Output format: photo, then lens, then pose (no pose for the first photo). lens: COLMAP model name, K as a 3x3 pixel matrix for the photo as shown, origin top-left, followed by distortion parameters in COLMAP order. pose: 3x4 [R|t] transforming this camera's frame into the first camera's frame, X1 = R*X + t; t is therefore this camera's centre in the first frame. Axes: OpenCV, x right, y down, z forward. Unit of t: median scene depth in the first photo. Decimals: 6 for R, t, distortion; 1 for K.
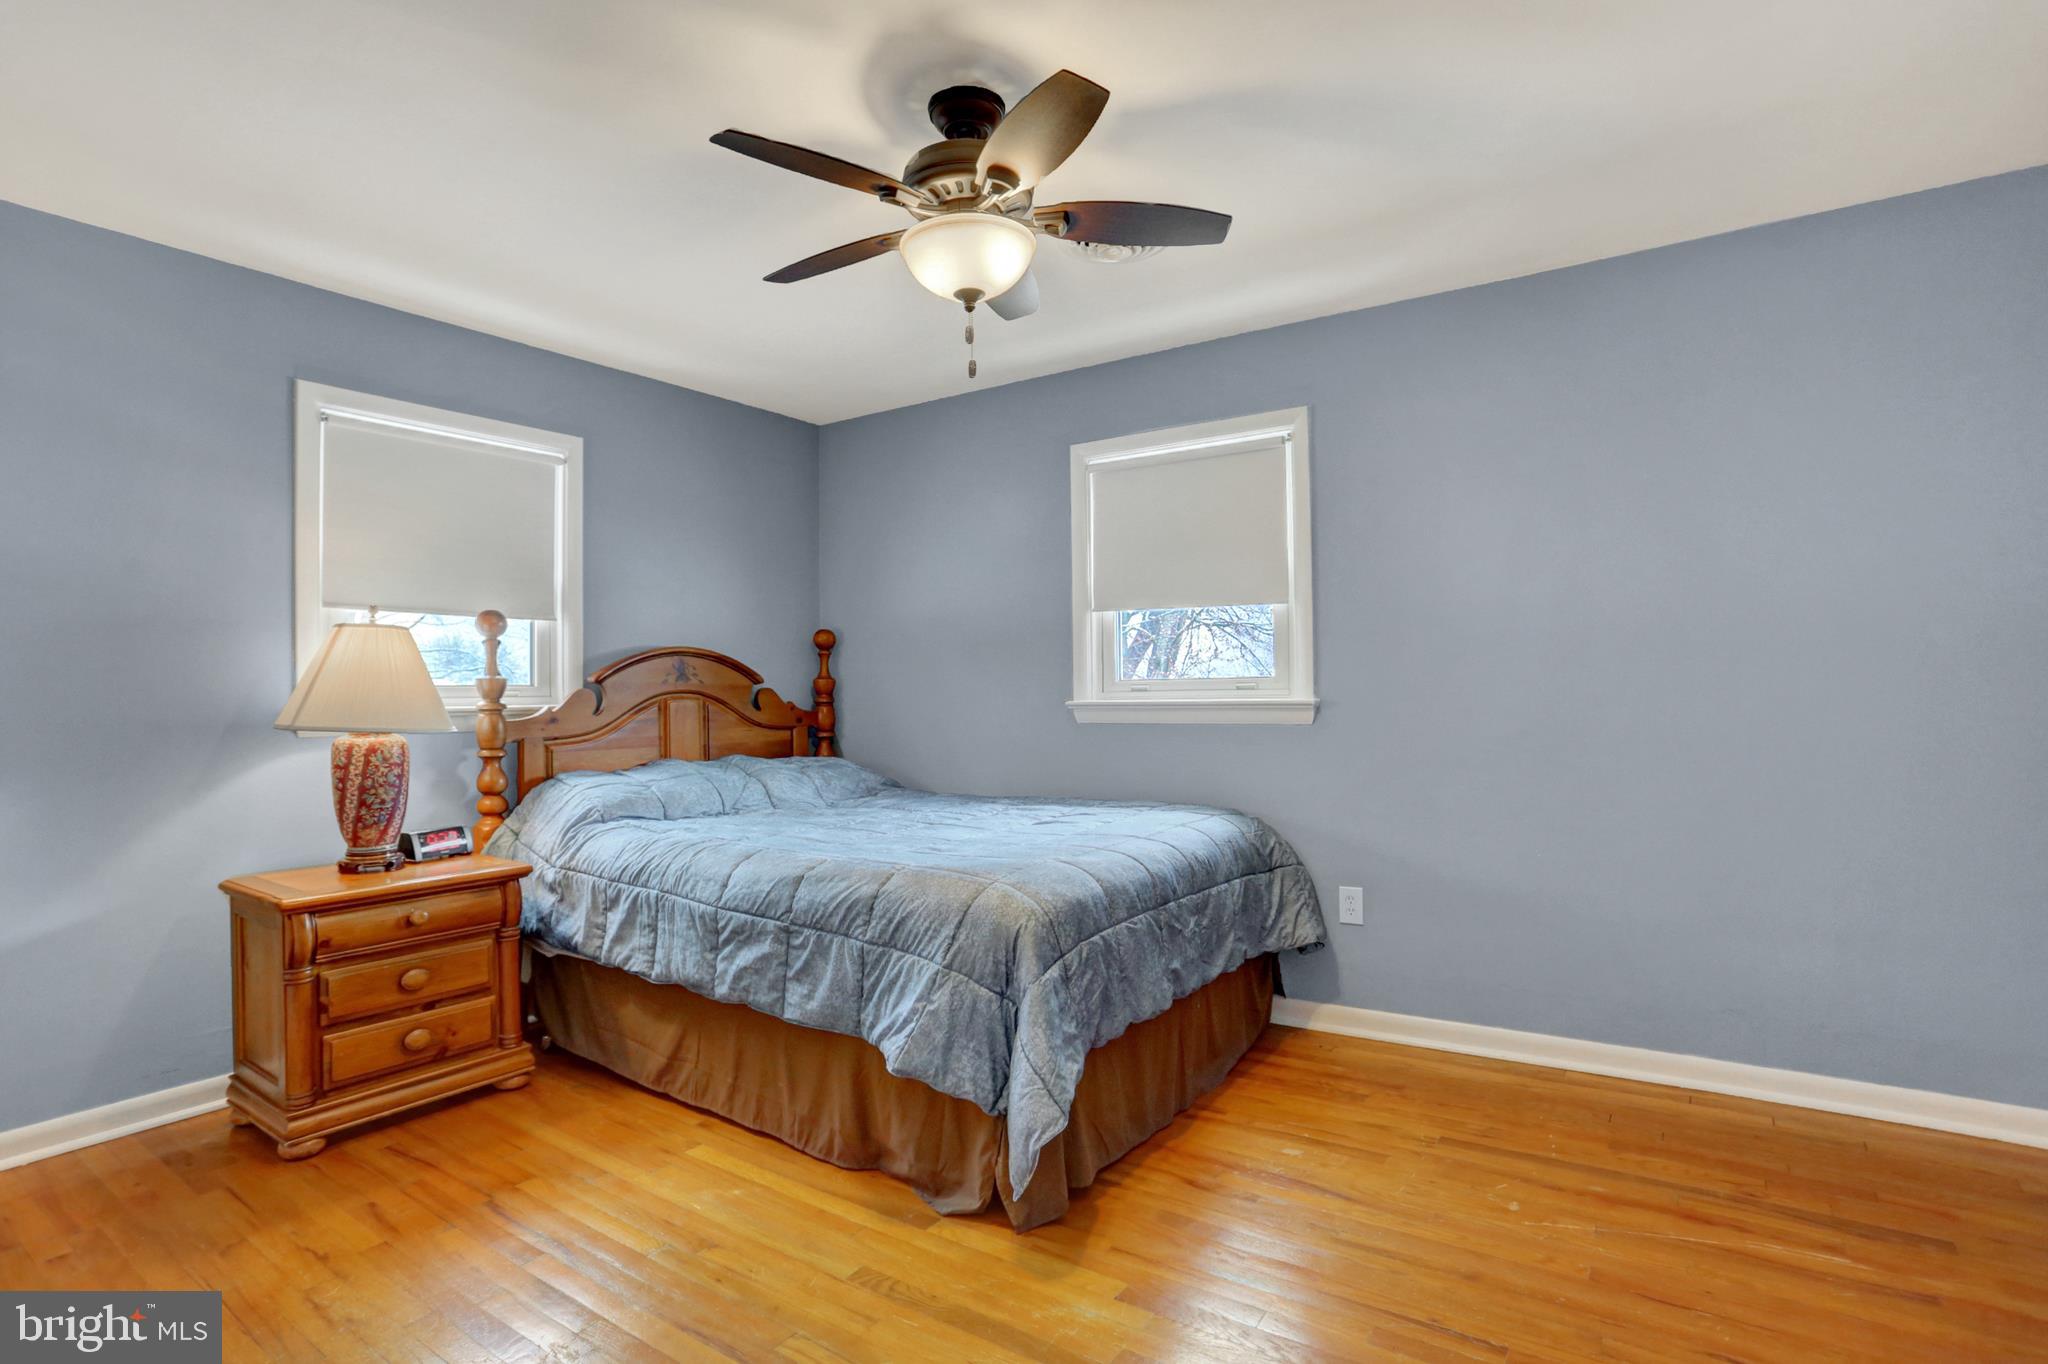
lens RADIAL K [[1012.8, 0, 1010.9], [0, 1012.8, 687.5], [0, 0, 1]] dist [-0.044019, 0.015980]
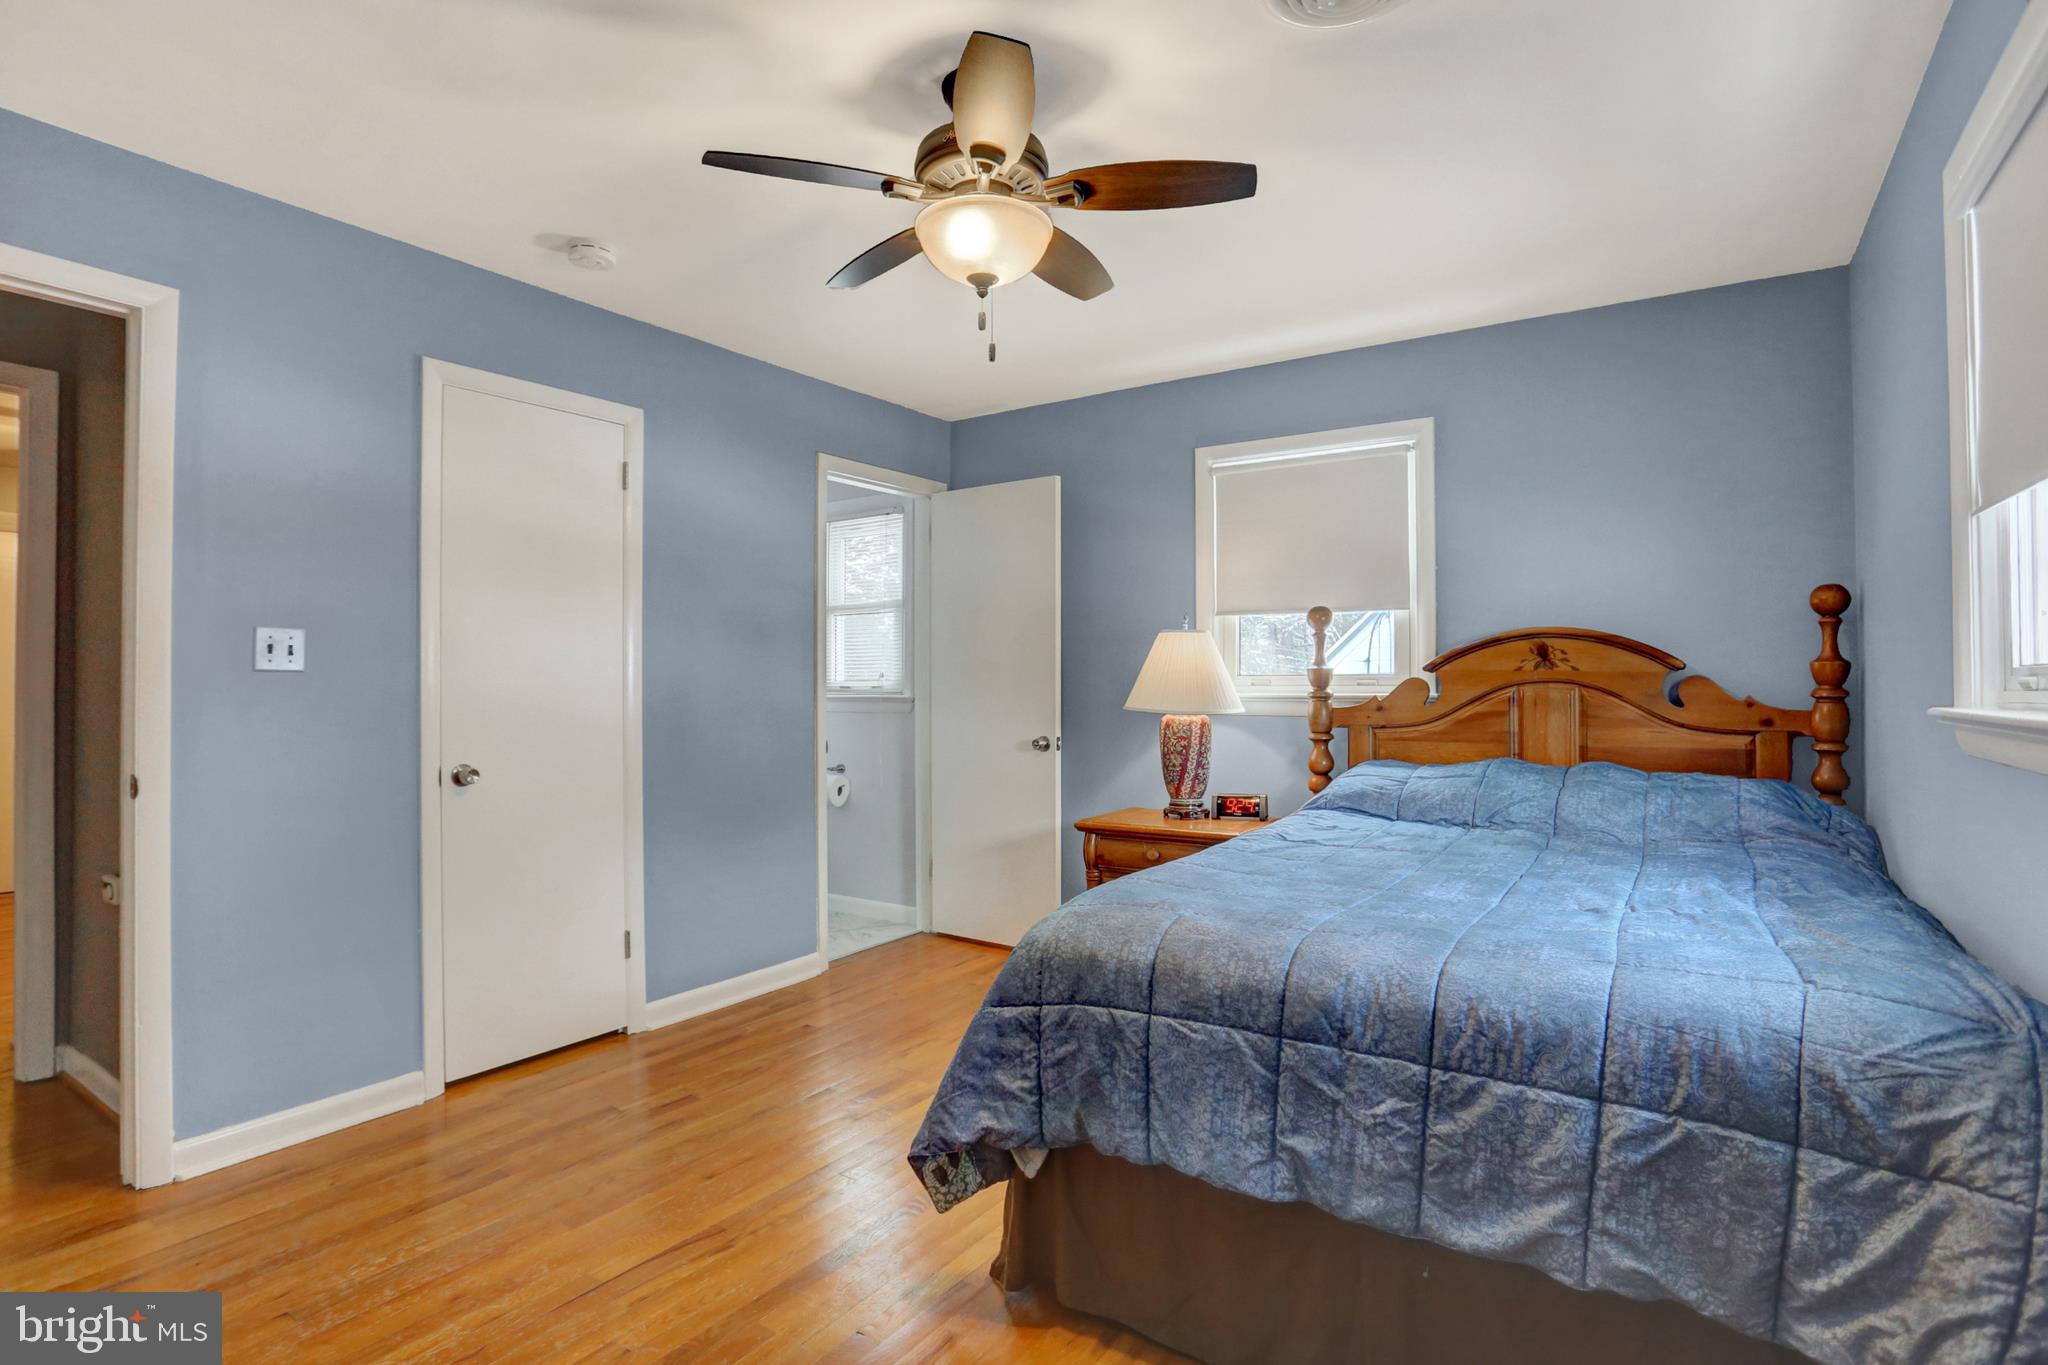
lens RADIAL K [[1012.8, 0, 1008.1], [0, 1012.8, 677.4], [0, 0, 1]] dist [-0.044019, 0.015980]
pose [[0.039595, 0.002799, -0.999212, 0.531660], [0.008439, 0.999959, 0.003136, -0.005272], [0.999180, -0.008557, 0.039570, 0.568220]]
